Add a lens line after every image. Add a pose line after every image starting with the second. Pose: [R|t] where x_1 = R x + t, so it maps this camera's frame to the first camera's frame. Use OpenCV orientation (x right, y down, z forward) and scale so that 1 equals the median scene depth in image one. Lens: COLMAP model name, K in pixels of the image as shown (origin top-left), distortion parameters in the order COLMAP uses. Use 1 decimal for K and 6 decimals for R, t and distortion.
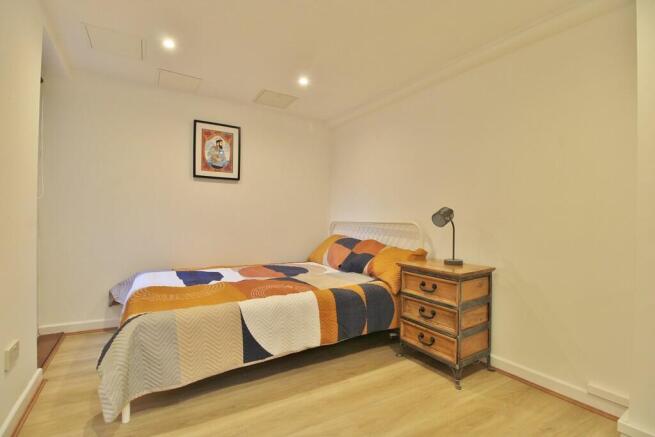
lens RADIAL K [[306.2, 0, 327.3], [0, 306.2, 218.4], [0, 0, 1]] dist [-0.014371, -0.002650]
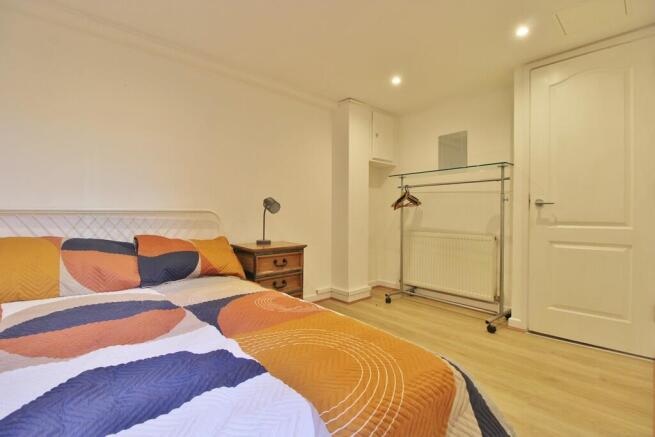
lens RADIAL K [[306.2, 0, 327.4], [0, 306.2, 216.7], [0, 0, 1]] dist [-0.014371, -0.002650]
pose [[-0.186375, -0.013017, 0.982392, -0.868250], [-0.005150, 0.999911, 0.012272, 0.021972], [-0.982465, -0.002772, -0.186426, 0.990441]]
